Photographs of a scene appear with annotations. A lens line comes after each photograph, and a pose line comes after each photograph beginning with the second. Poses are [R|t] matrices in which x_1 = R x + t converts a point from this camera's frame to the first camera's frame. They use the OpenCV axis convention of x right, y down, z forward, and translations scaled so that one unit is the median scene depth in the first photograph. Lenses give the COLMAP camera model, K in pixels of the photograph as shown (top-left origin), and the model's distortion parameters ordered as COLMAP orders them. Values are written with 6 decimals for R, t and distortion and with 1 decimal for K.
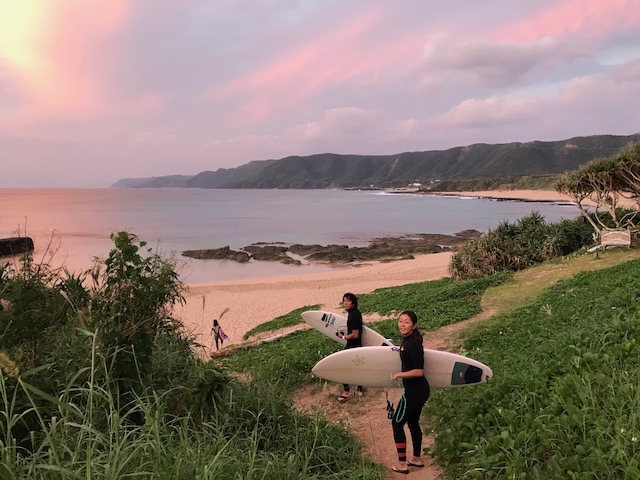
lens RADIAL K [[522.9, 0, 319.3], [0, 522.9, 239.6], [0, 0, 1]] dist [0.040187, -0.000868]
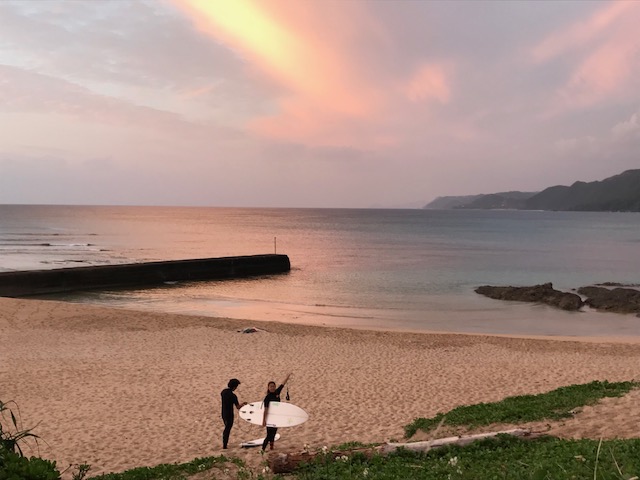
lens RADIAL K [[741.6, 0, 318.9], [0, 741.6, 239.8], [0, 0, 1]] dist [0.016118, 0.000000]
pose [[0.866542, 0.037072, -0.497726, 0.021164], [-0.066747, 0.996887, -0.041956, 0.015977], [0.494621, 0.069578, 0.866319, 0.110378]]
